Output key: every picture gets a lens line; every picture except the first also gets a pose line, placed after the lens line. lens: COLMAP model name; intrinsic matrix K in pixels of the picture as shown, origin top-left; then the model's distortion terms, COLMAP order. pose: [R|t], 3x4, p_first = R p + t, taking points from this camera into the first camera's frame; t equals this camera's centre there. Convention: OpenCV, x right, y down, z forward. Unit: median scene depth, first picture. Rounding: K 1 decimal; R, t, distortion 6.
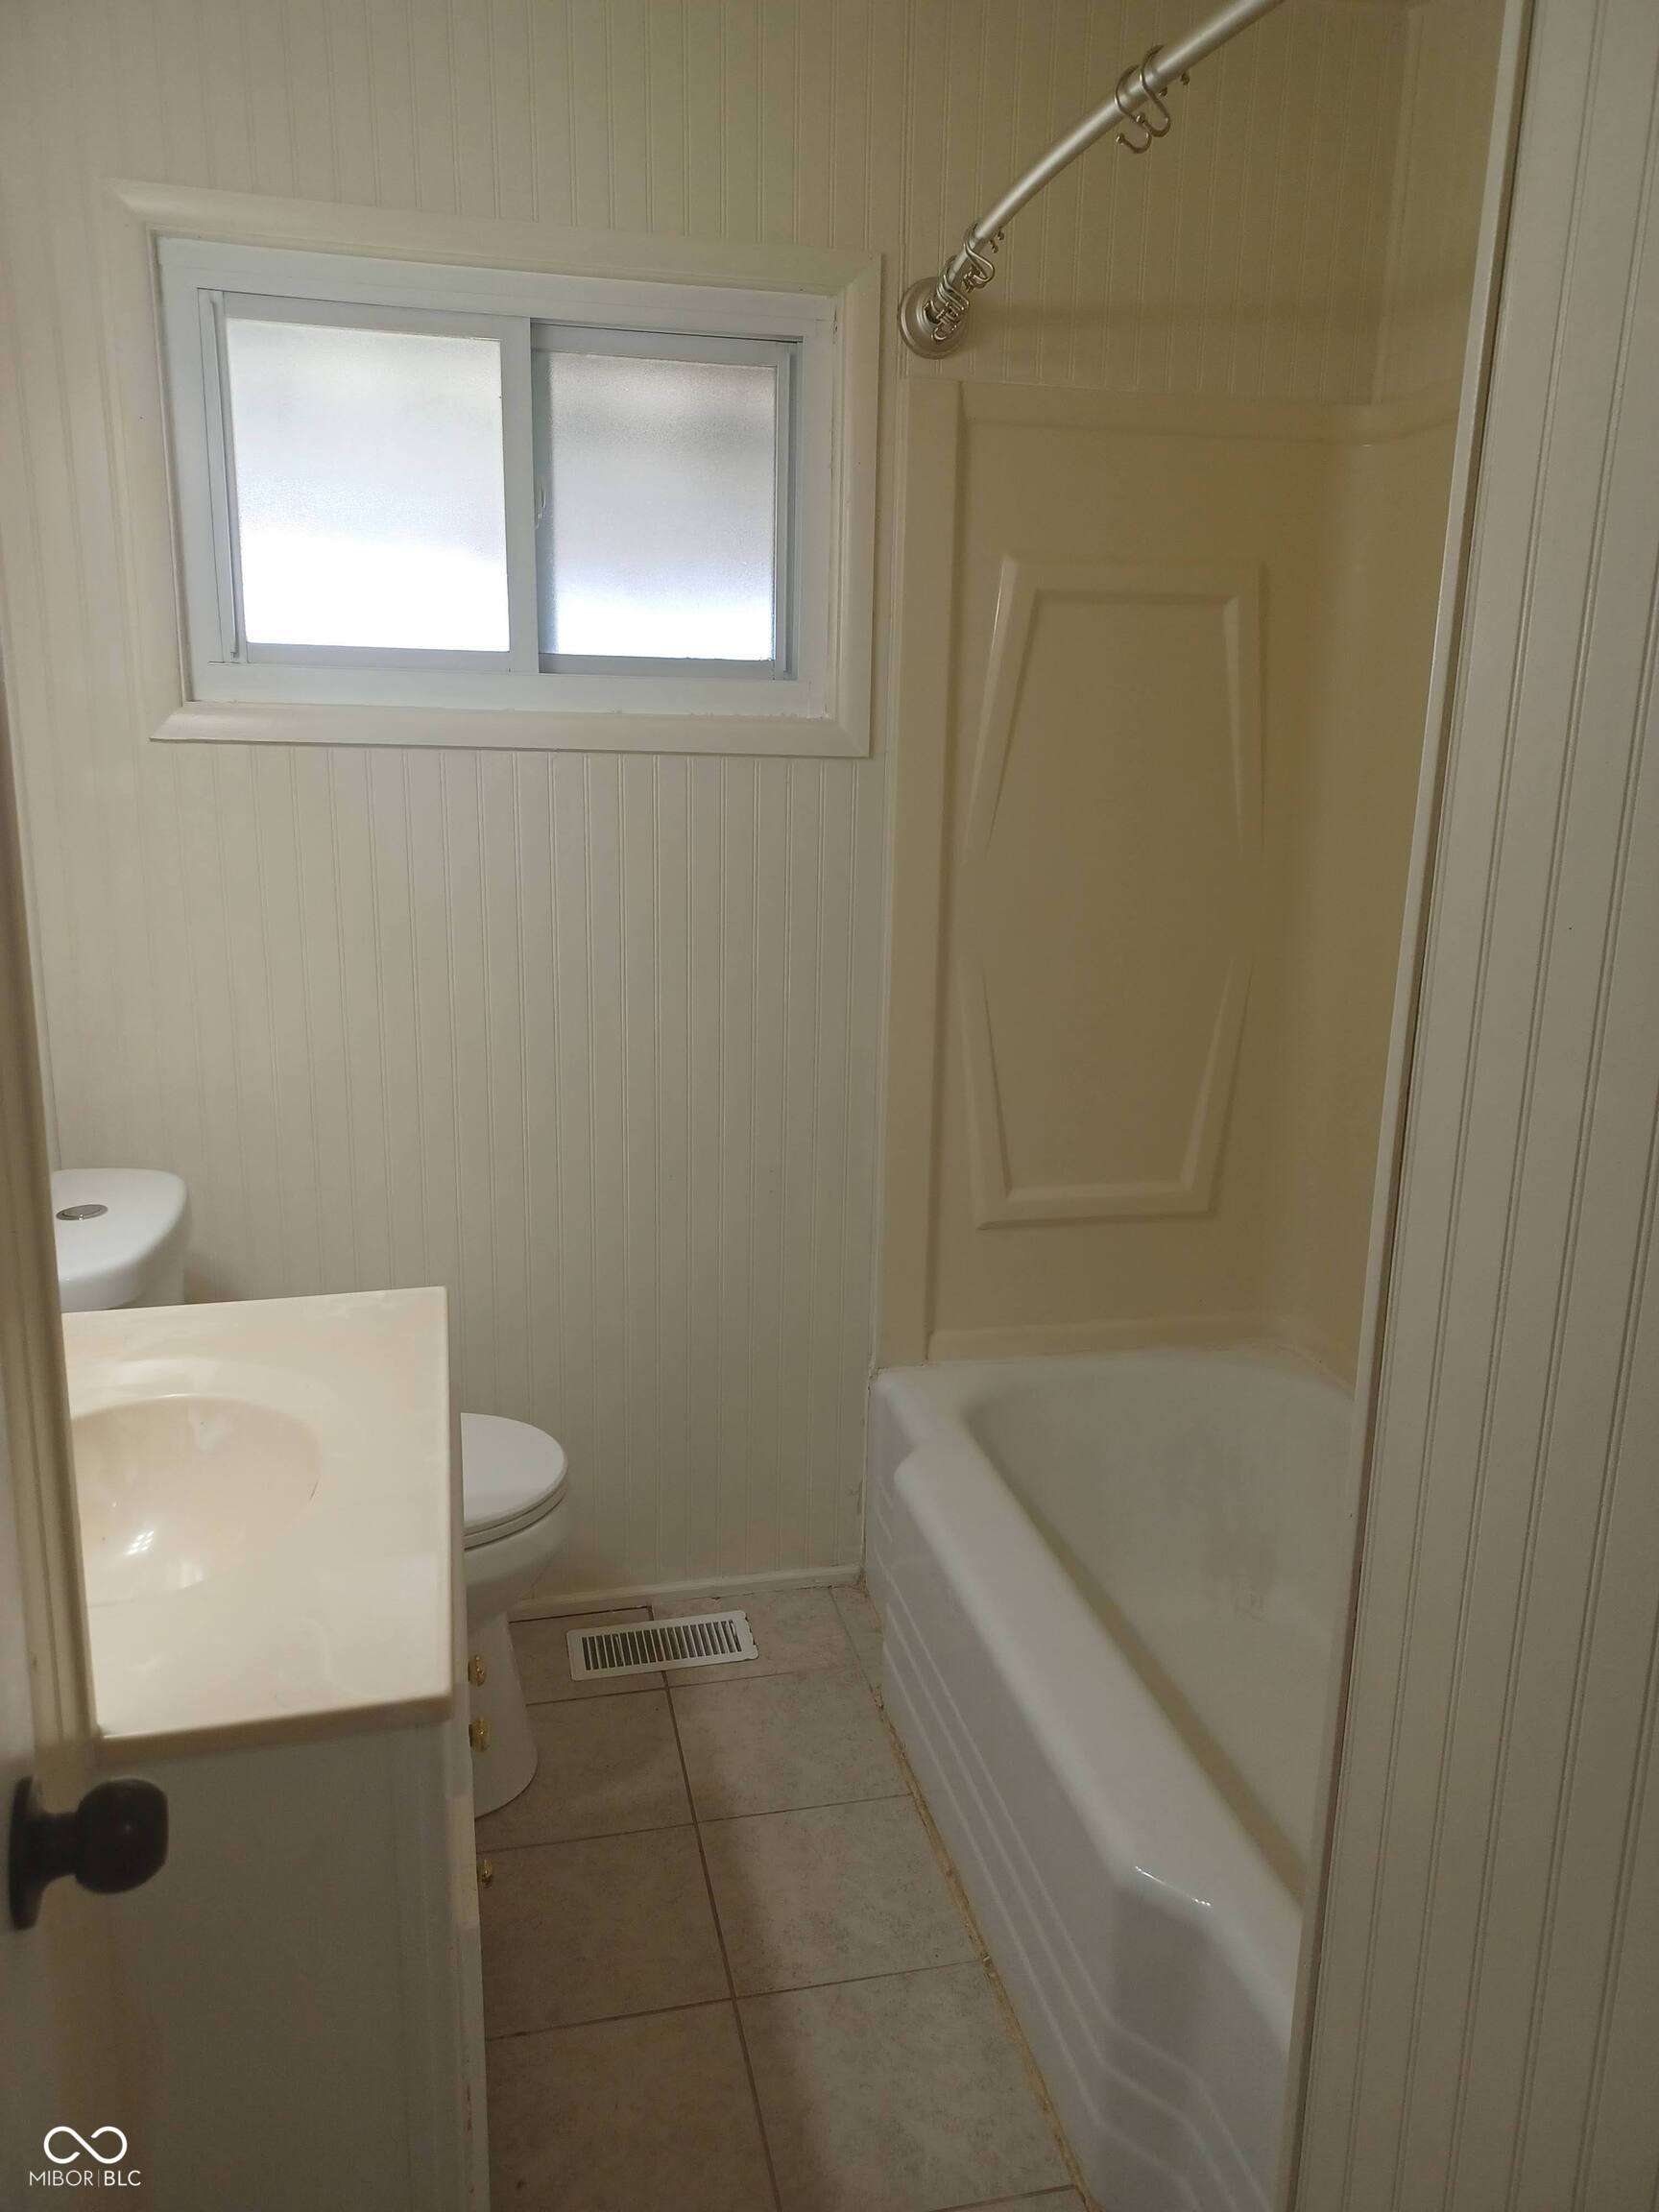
lens RADIAL K [[1594.1, 0, 829.5], [0, 1594.1, 1106.0], [0, 0, 1]] dist [0.240981, -0.199865]
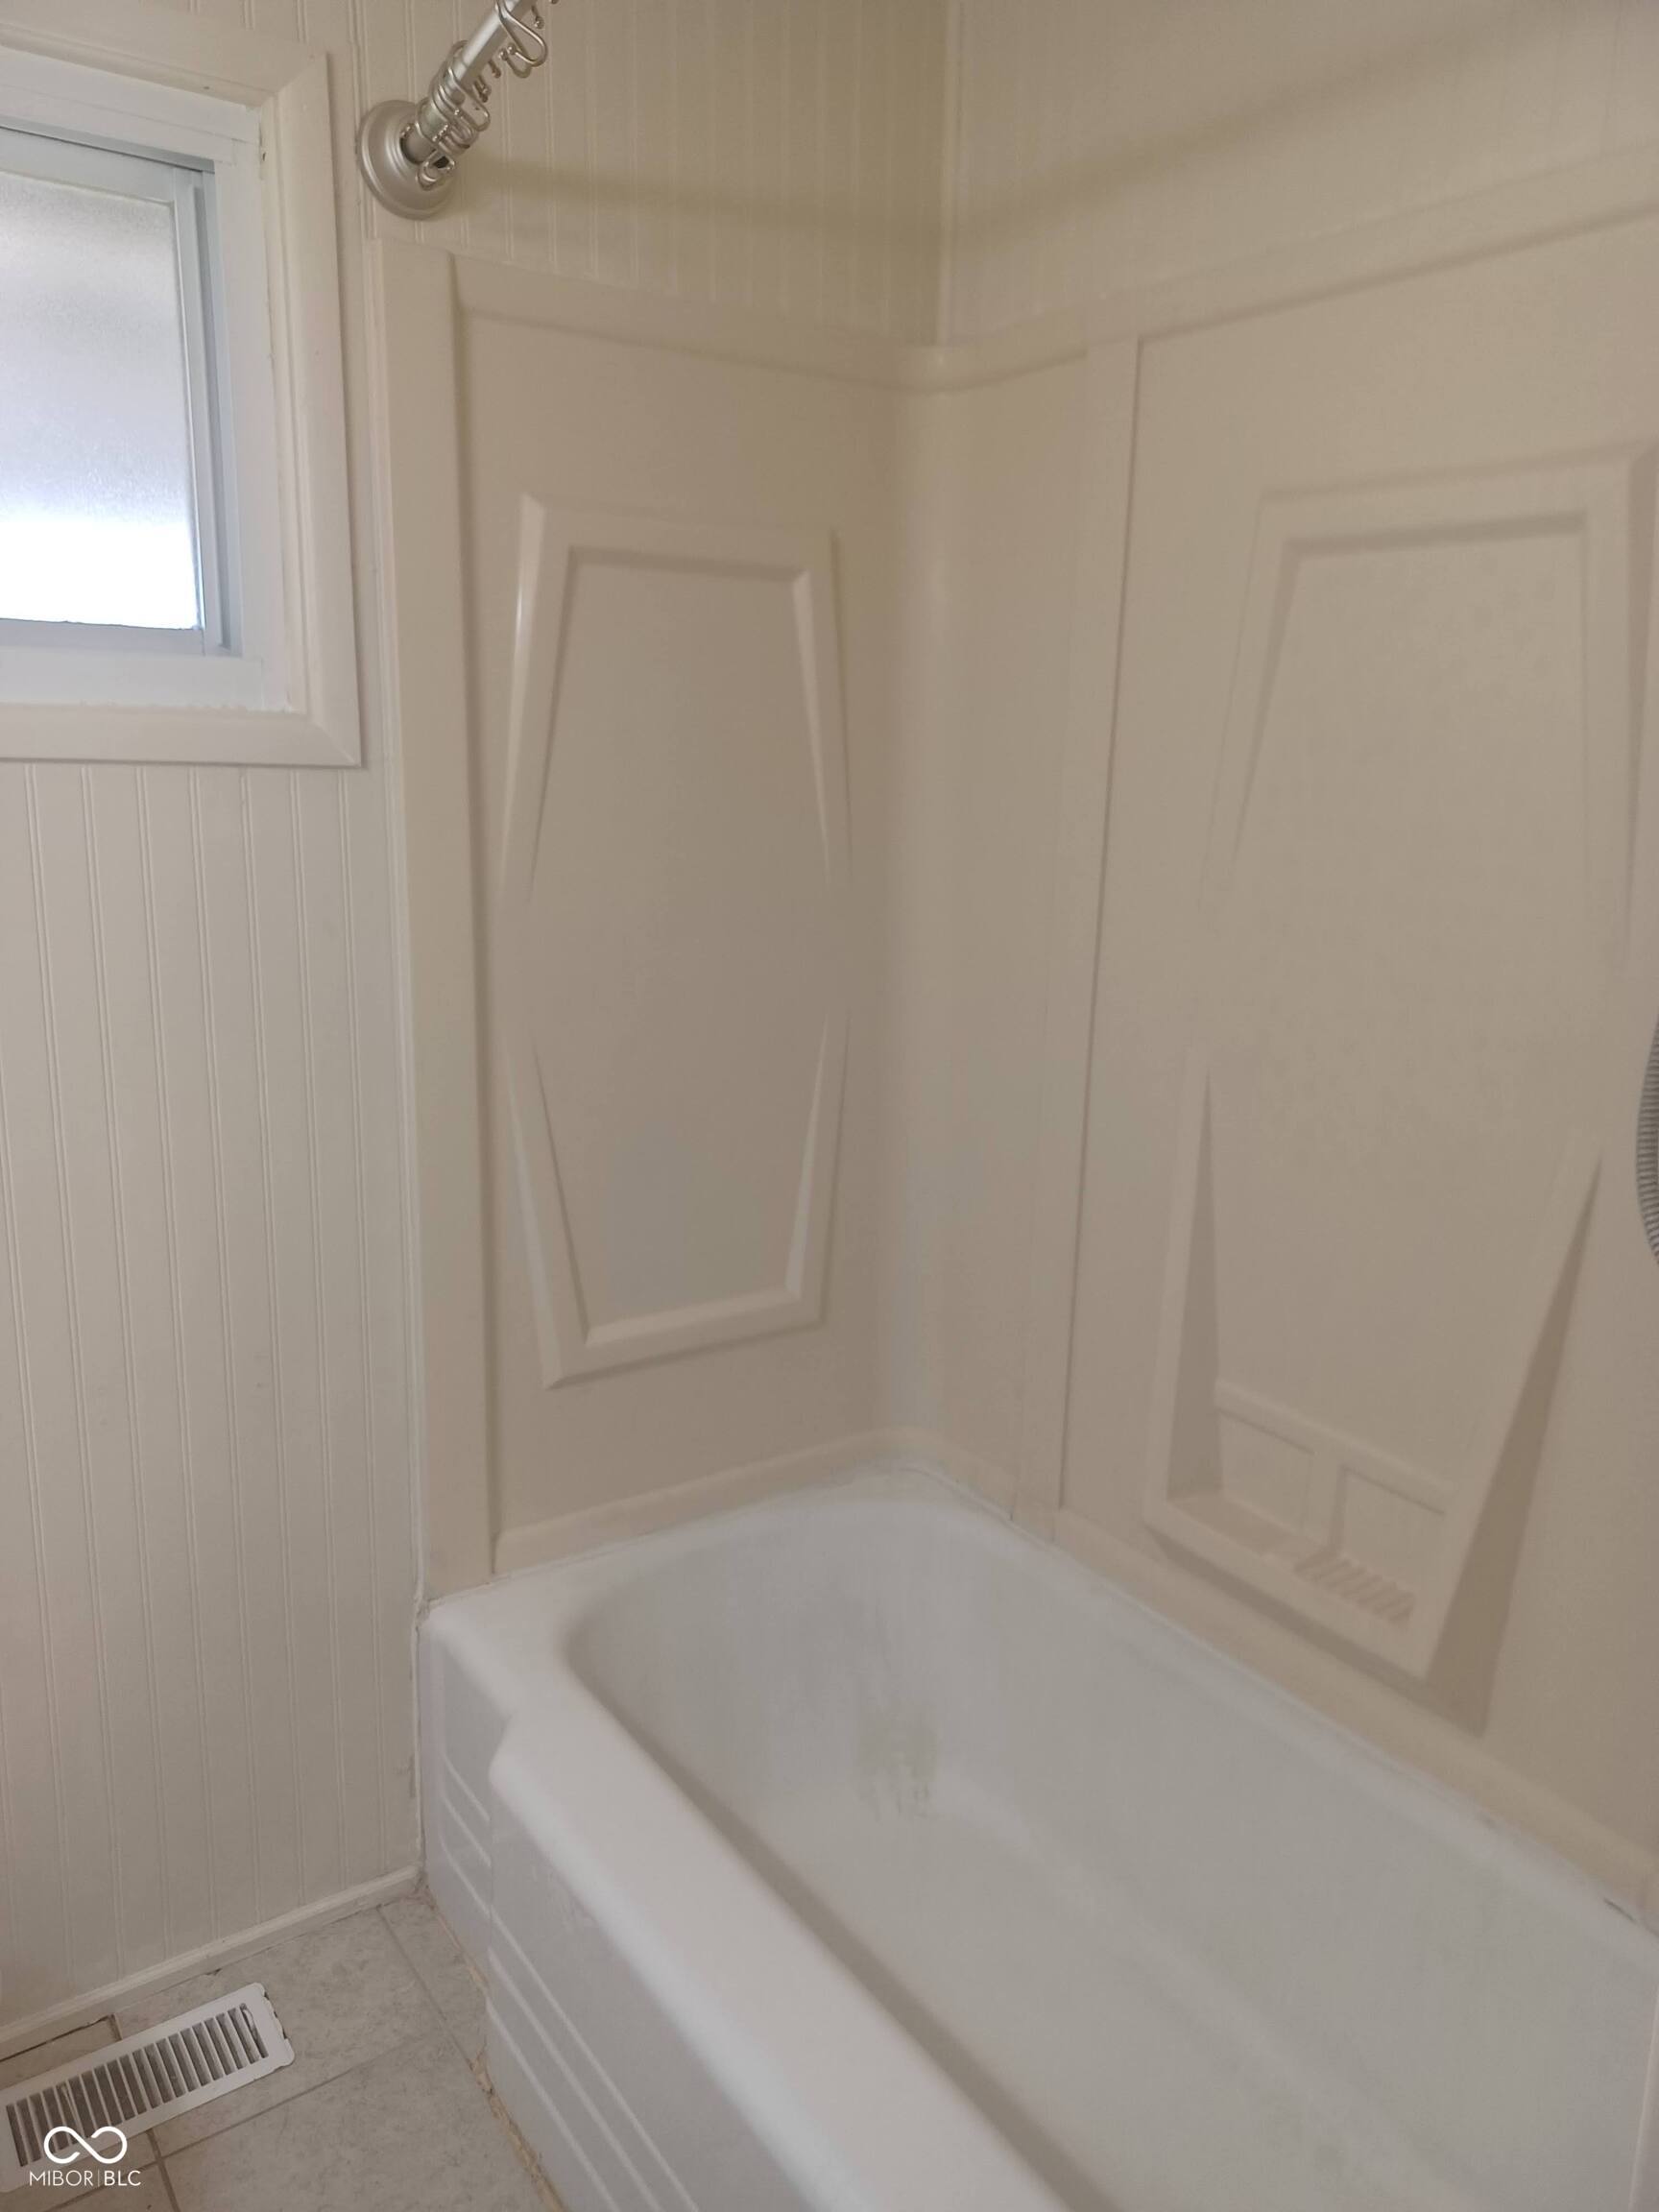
lens RADIAL K [[1628.7, 0, 796.9], [0, 1628.7, 1102.9], [0, 0, 1]] dist [0.062137, 0.002706]
pose [[0.933761, -0.087369, 0.347069, -0.058034], [0.094423, 0.995526, -0.003429, -0.047091], [-0.345216, 0.035973, 0.937833, 0.256778]]
